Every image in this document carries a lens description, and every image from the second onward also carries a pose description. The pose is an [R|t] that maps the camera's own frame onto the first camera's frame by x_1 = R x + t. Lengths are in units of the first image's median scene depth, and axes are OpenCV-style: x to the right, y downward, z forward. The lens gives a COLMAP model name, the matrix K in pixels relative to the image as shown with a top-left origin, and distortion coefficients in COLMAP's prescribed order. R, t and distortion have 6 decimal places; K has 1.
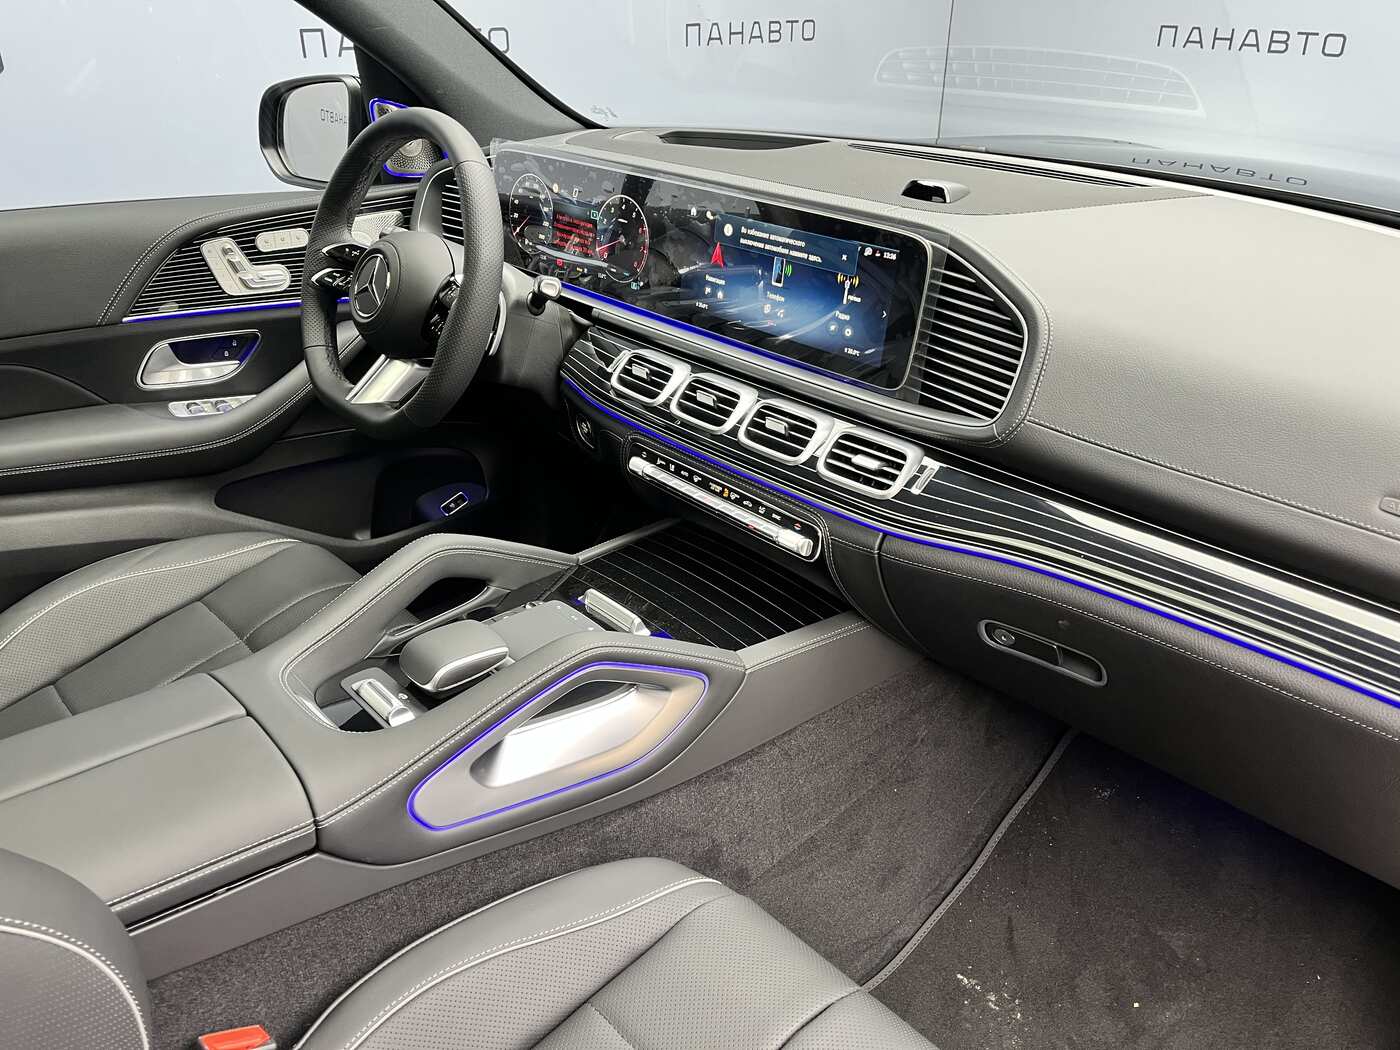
lens RADIAL K [[1071.4, 0, 704.4], [0, 1071.4, 524.9], [0, 0, 1]] dist [0.053593, -0.073014]
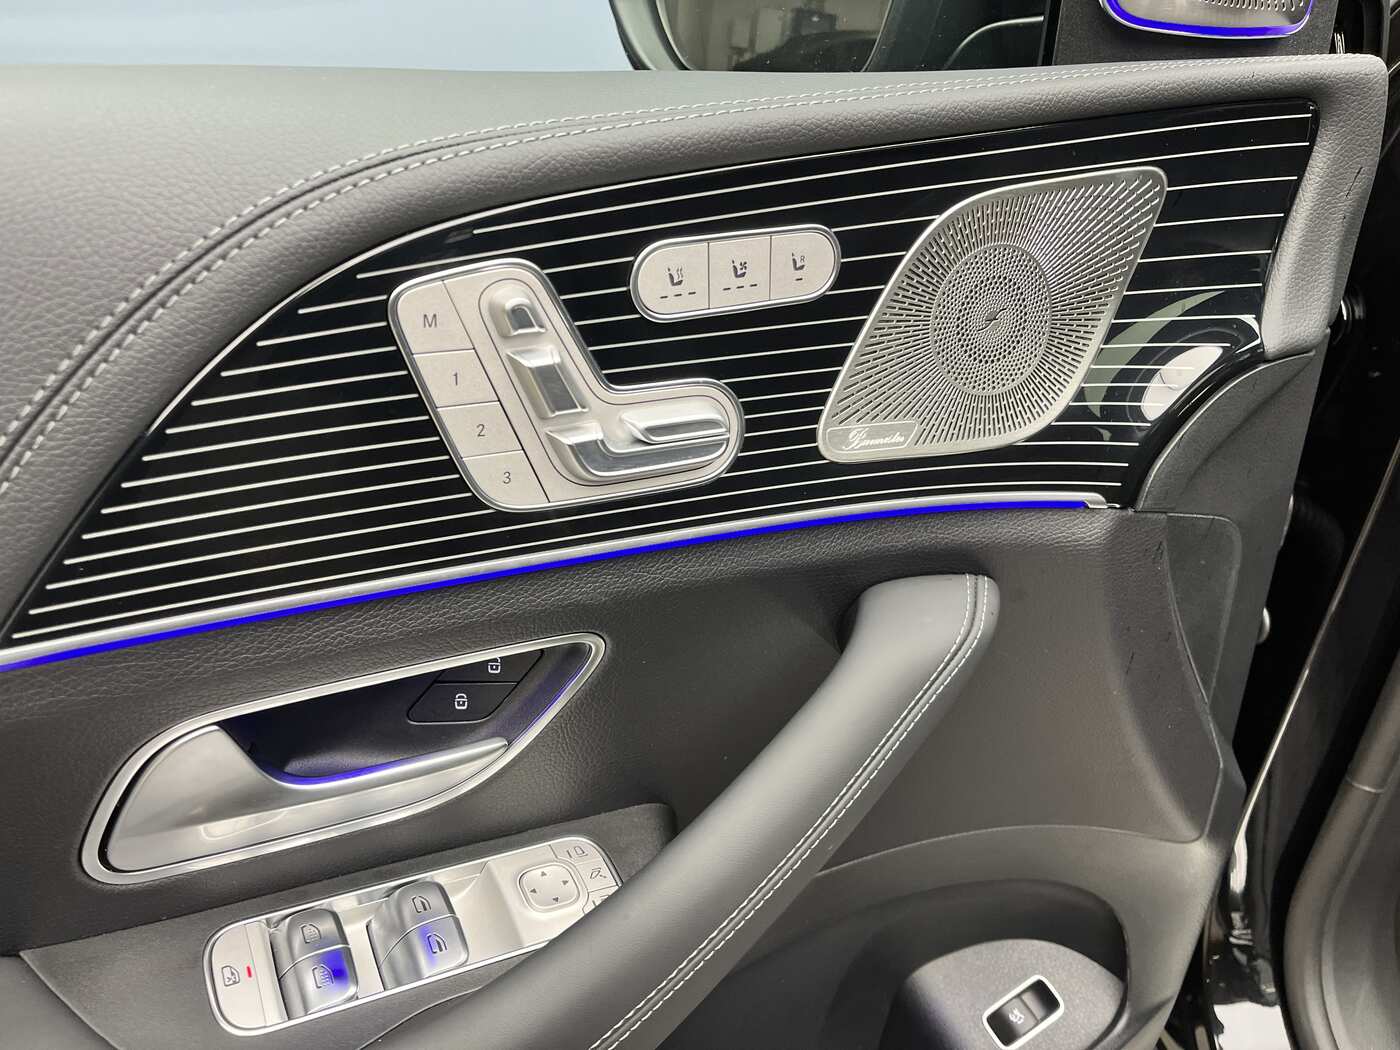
lens RADIAL K [[1071.4, 0, 704.4], [0, 1071.4, 524.9], [0, 0, 1]] dist [0.053593, -0.073014]
pose [[0.977731, 0.082360, -0.193028, -0.436939], [-0.084173, 0.996450, -0.001193, -0.262916], [0.192244, 0.017414, 0.981193, 0.974045]]
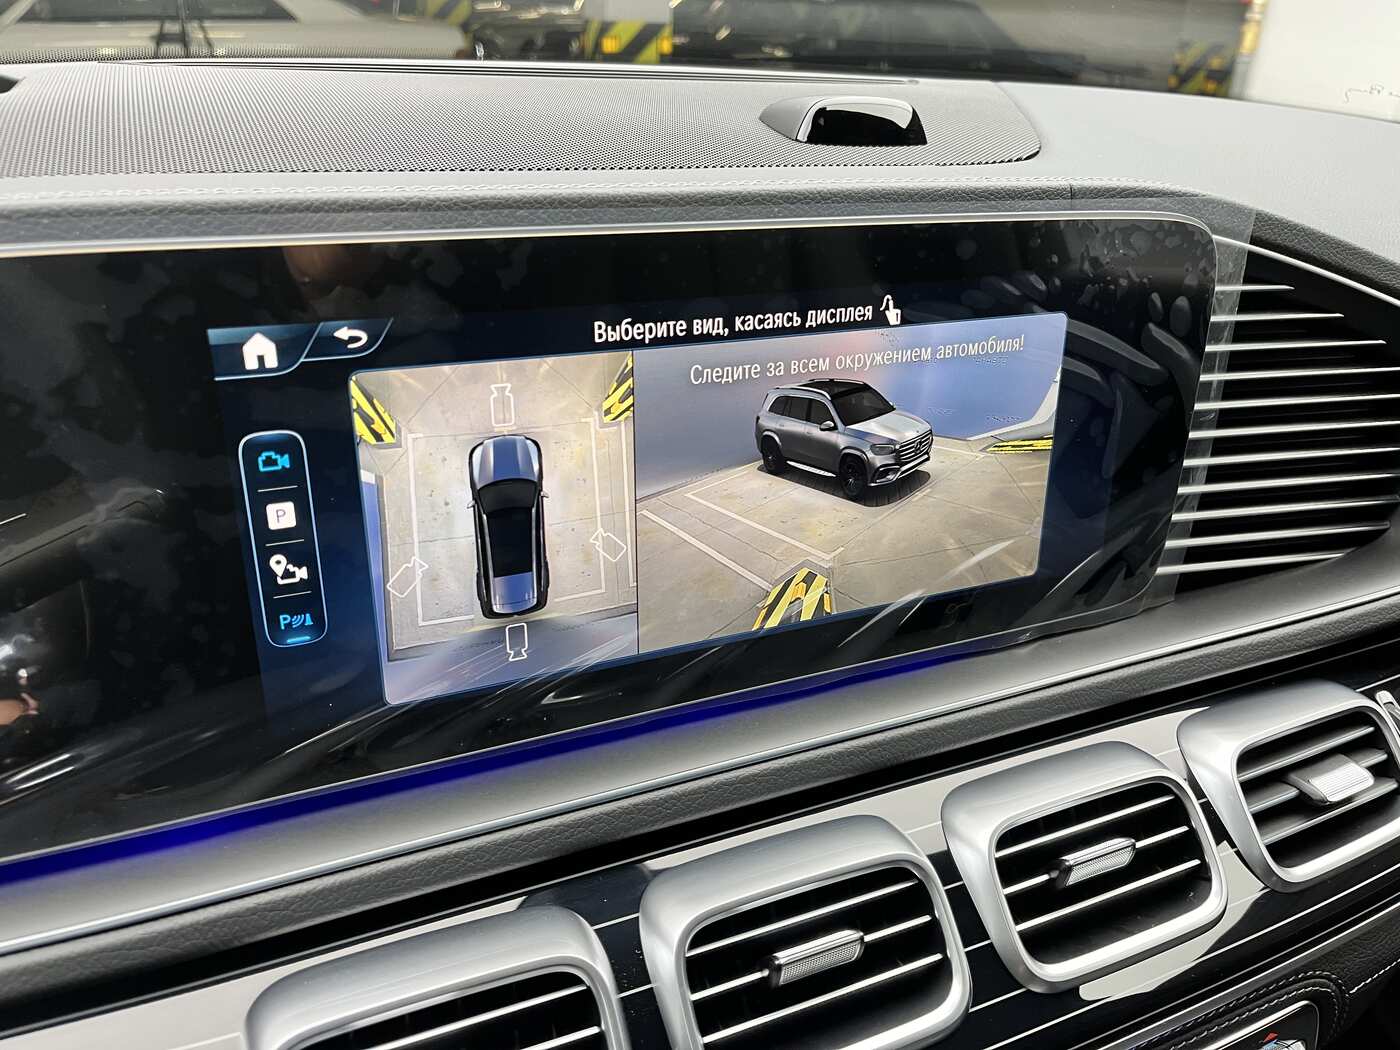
lens RADIAL K [[1071.4, 0, 704.4], [0, 1071.4, 524.9], [0, 0, 1]] dist [0.053593, -0.073014]
pose [[0.309030, -0.419311, 0.853627, -0.185640], [0.389524, 0.874628, 0.288611, -0.289294], [-0.867624, 0.243319, 0.433618, 0.836515]]
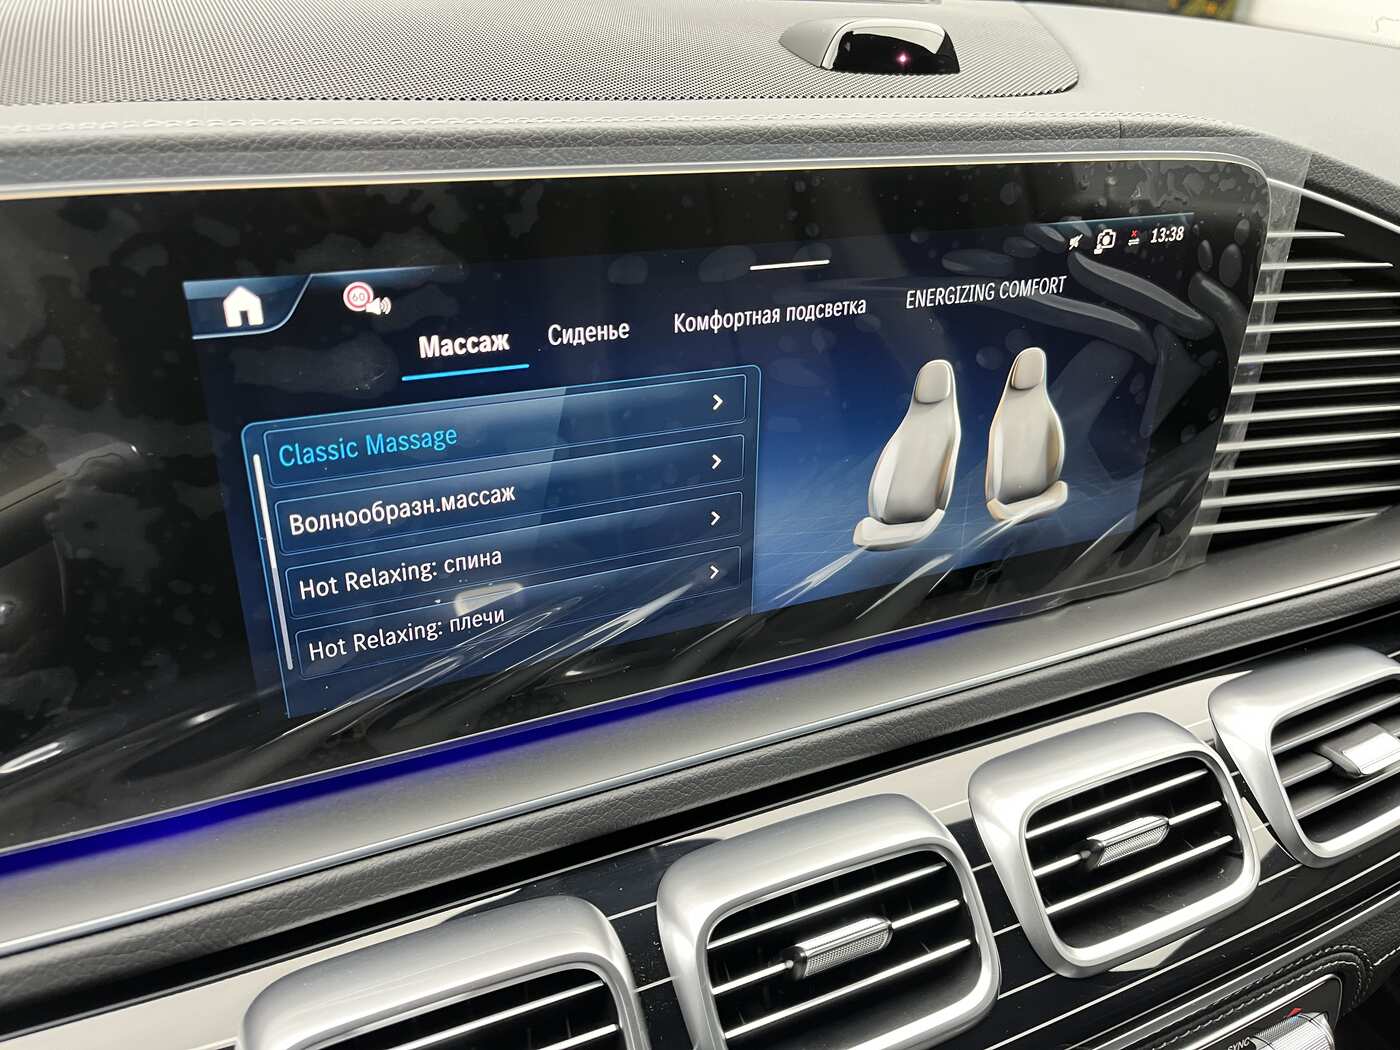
lens RADIAL K [[1065.1, 0, 707.1], [0, 1065.1, 515.6], [0, 0, 1]] dist [0.073943, -0.113165]
pose [[0.297627, -0.468895, 0.831598, -0.167403], [0.379465, 0.857411, 0.347639, -0.295512], [-0.876028, 0.212096, 0.433118, 0.850264]]
